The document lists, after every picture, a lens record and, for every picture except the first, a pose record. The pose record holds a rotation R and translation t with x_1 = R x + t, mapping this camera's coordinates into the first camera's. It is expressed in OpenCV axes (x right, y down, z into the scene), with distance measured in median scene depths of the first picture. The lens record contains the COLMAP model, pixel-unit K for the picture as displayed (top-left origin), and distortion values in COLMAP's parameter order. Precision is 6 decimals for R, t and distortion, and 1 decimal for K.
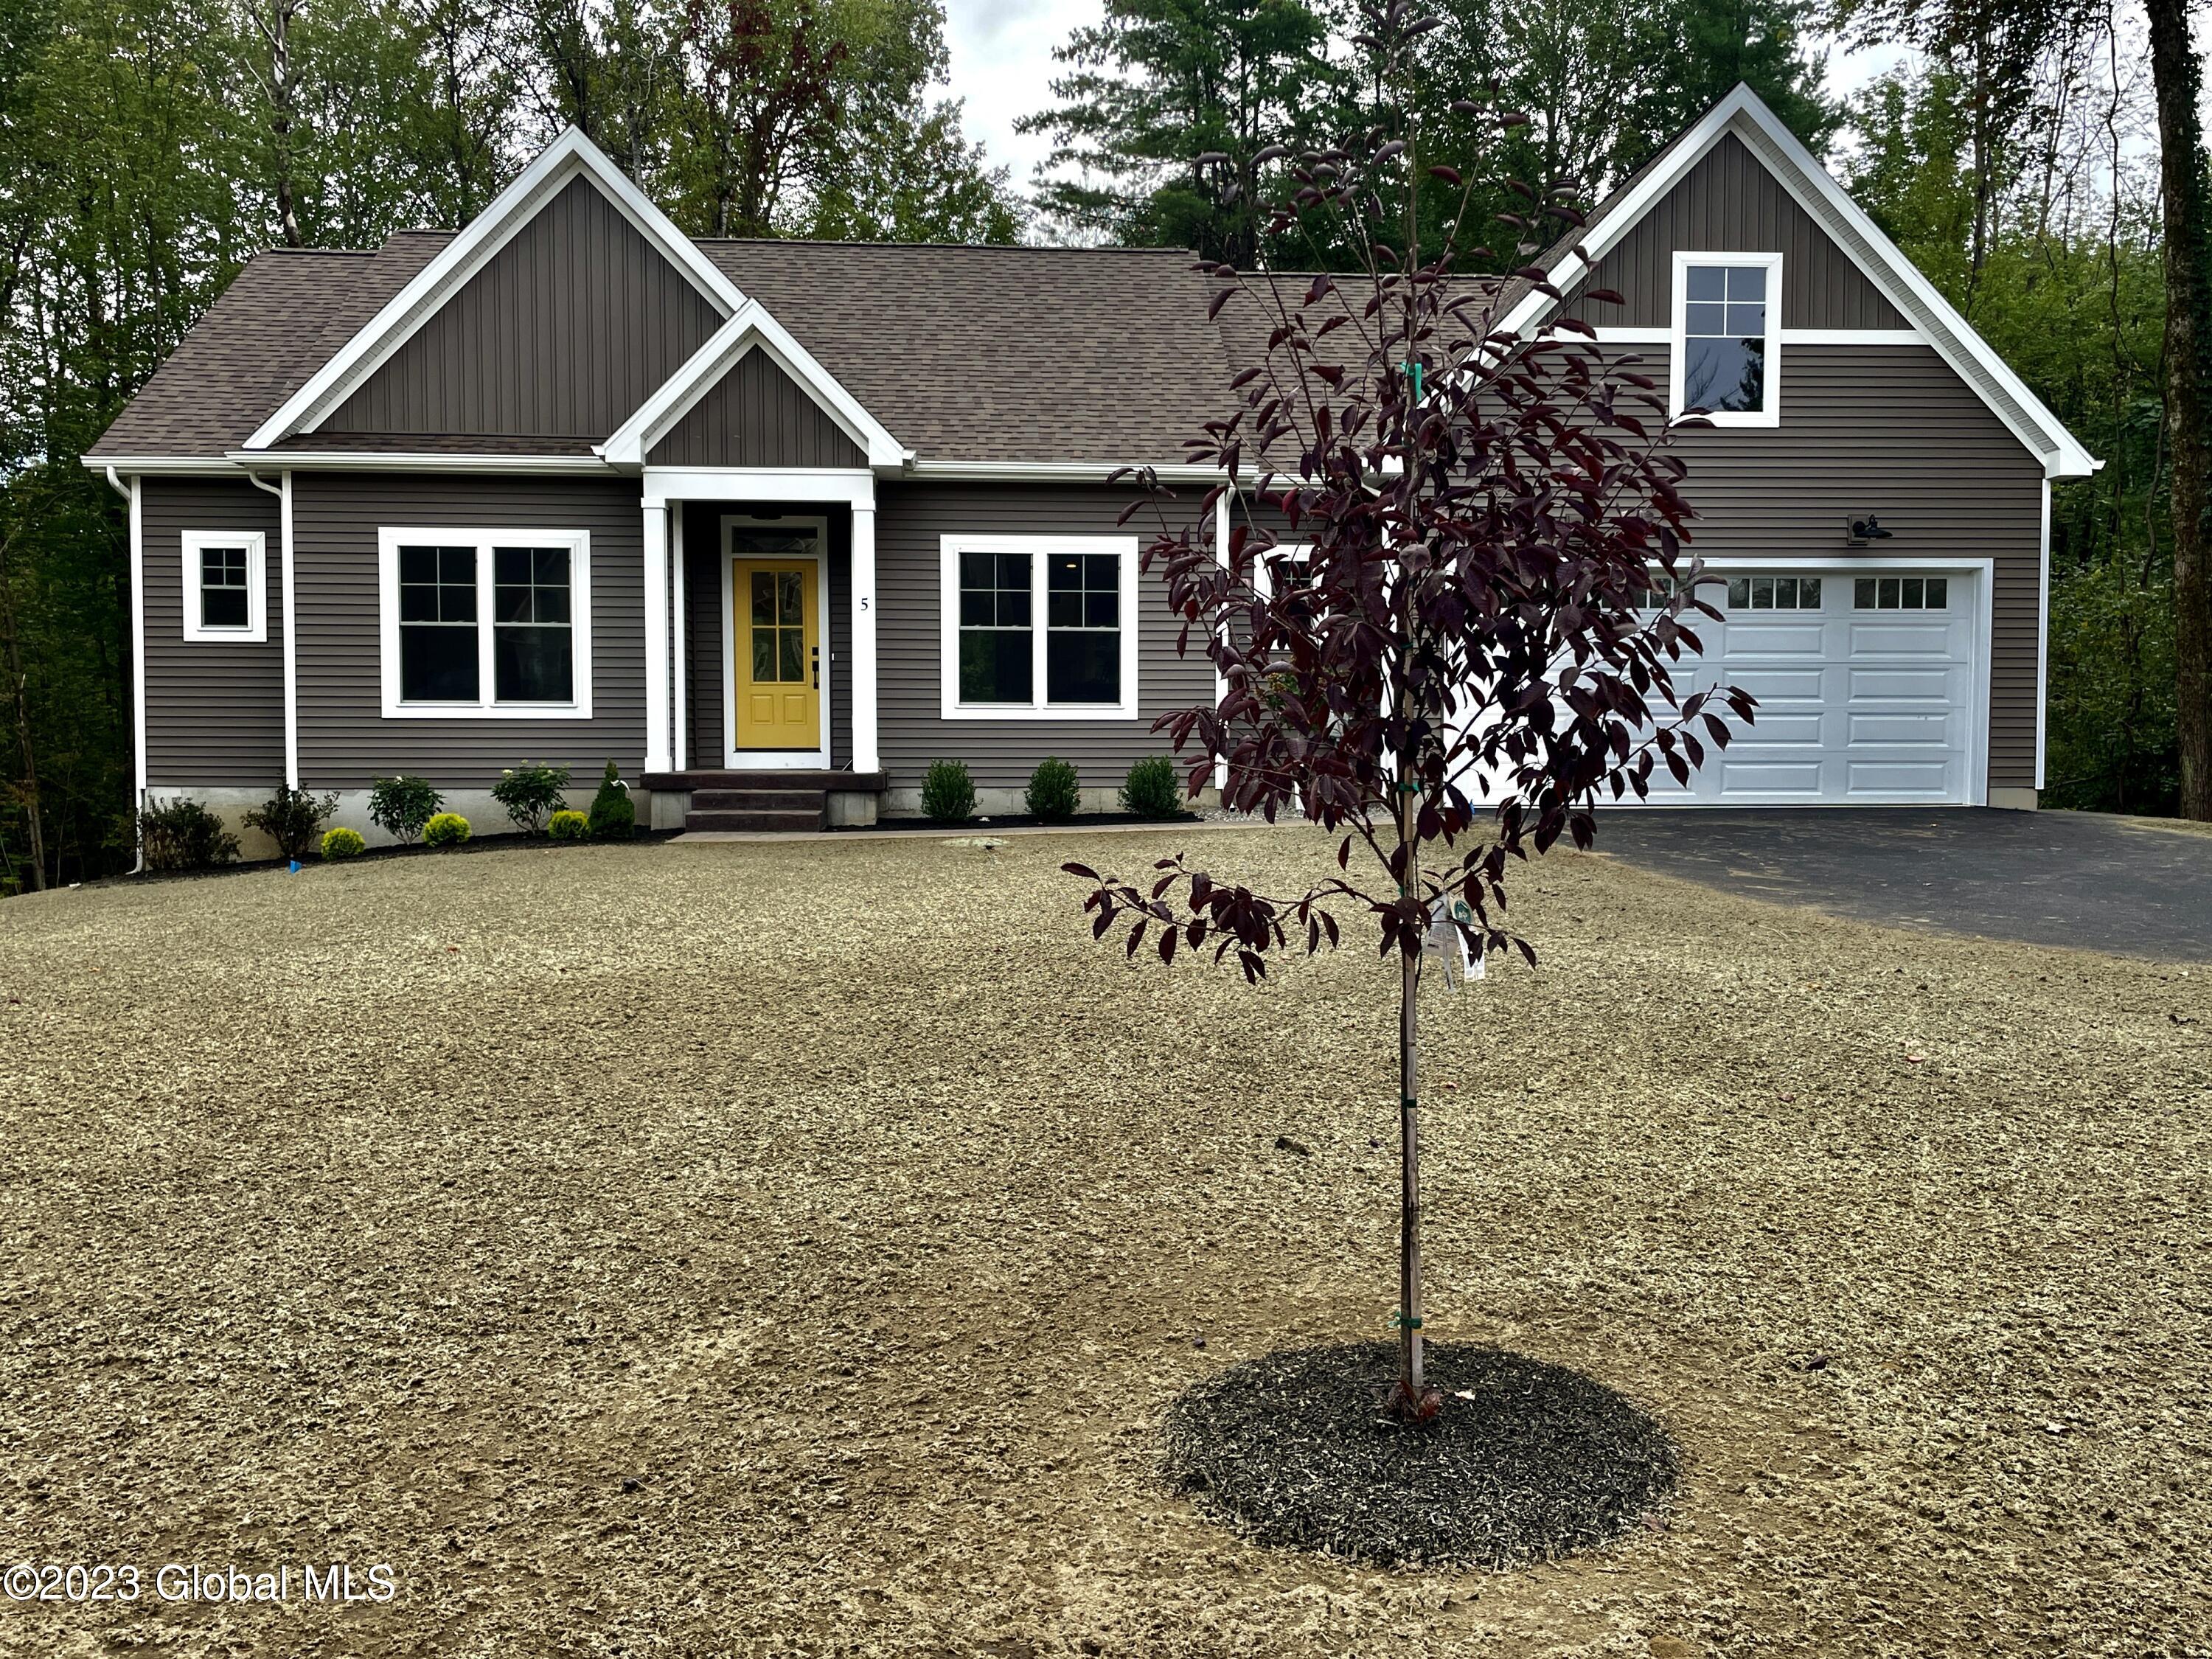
lens RADIAL K [[1926.3, 0, 1122.4], [0, 1926.3, 819.6], [0, 0, 1]] dist [0.093935, -0.110972]
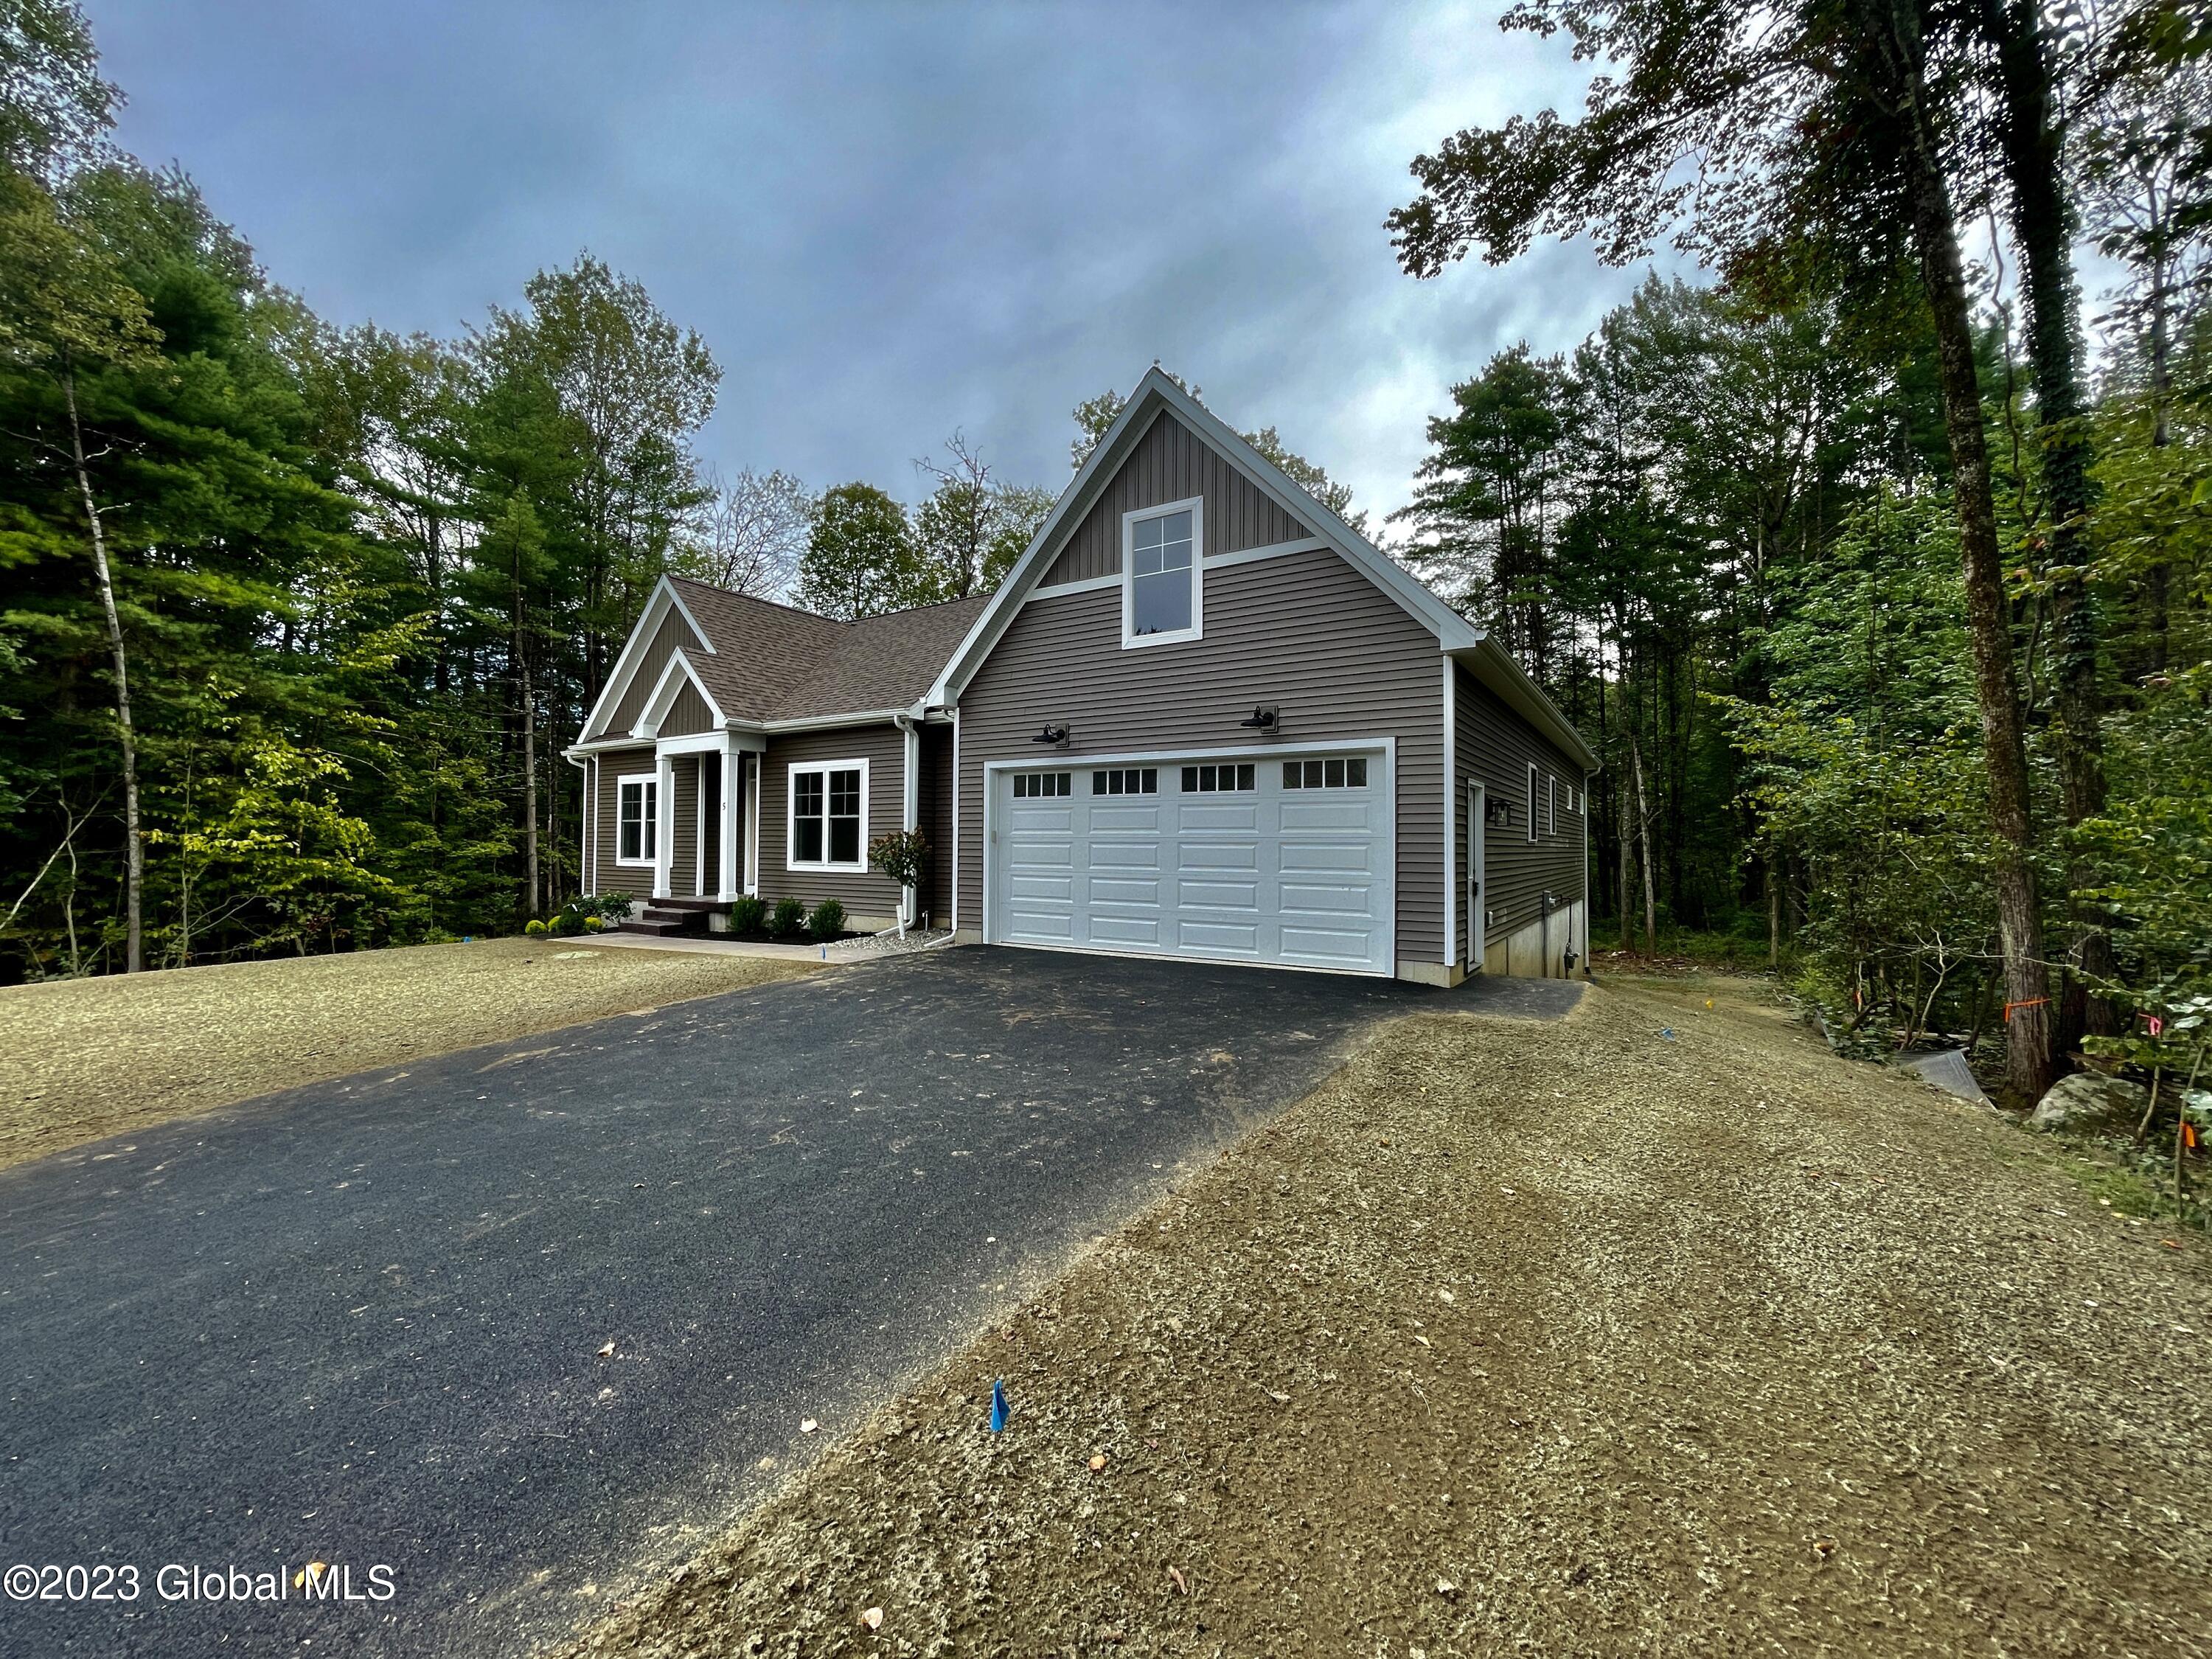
lens RADIAL K [[895.4, 0, 1106.0], [0, 895.4, 829.5], [0, 0, 1]] dist [-0.001172, -0.000314]
pose [[0.795785, -0.007448, -0.605533, 0.621834], [-0.029932, 0.998218, -0.051615, -0.056741], [0.604839, 0.059199, 0.794144, 0.545289]]
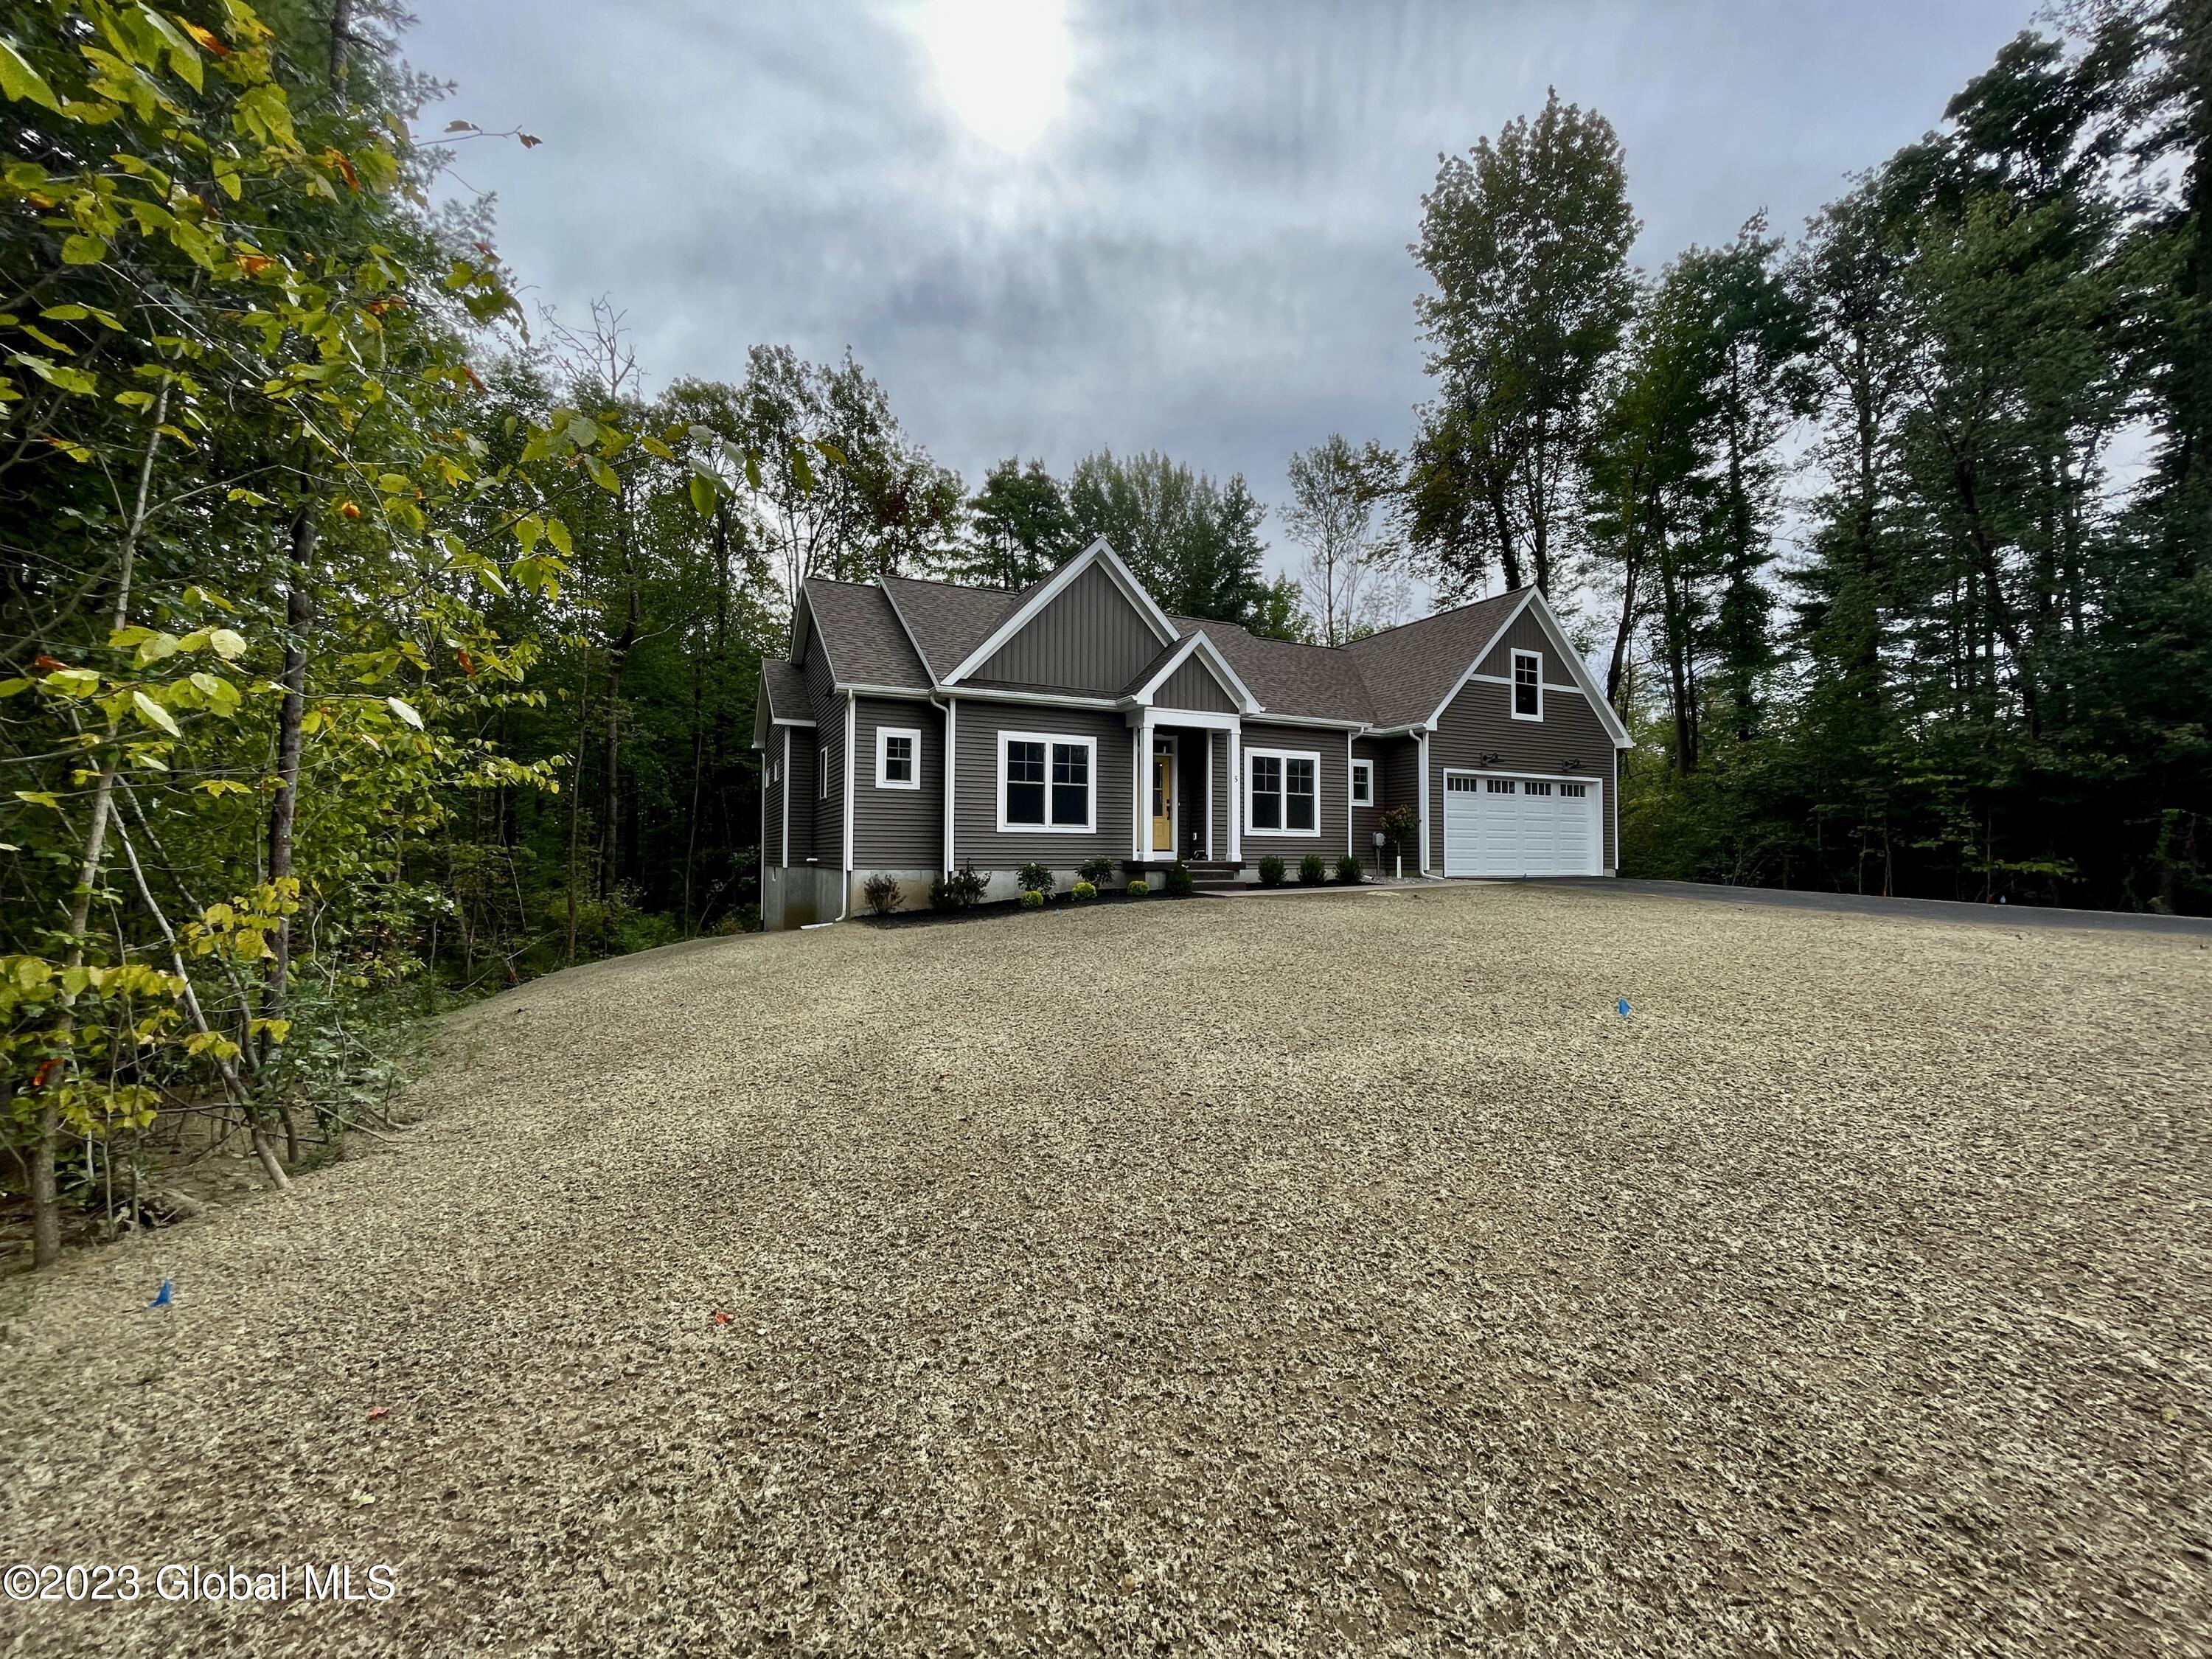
lens RADIAL K [[895.4, 0, 1106.0], [0, 895.4, 829.5], [0, 0, 1]] dist [-0.001172, -0.000314]
pose [[0.928102, 0.014512, 0.372044, -0.596607], [0.010484, 0.997825, -0.065077, 0.002103], [-0.372179, 0.064299, 0.925931, 0.169570]]
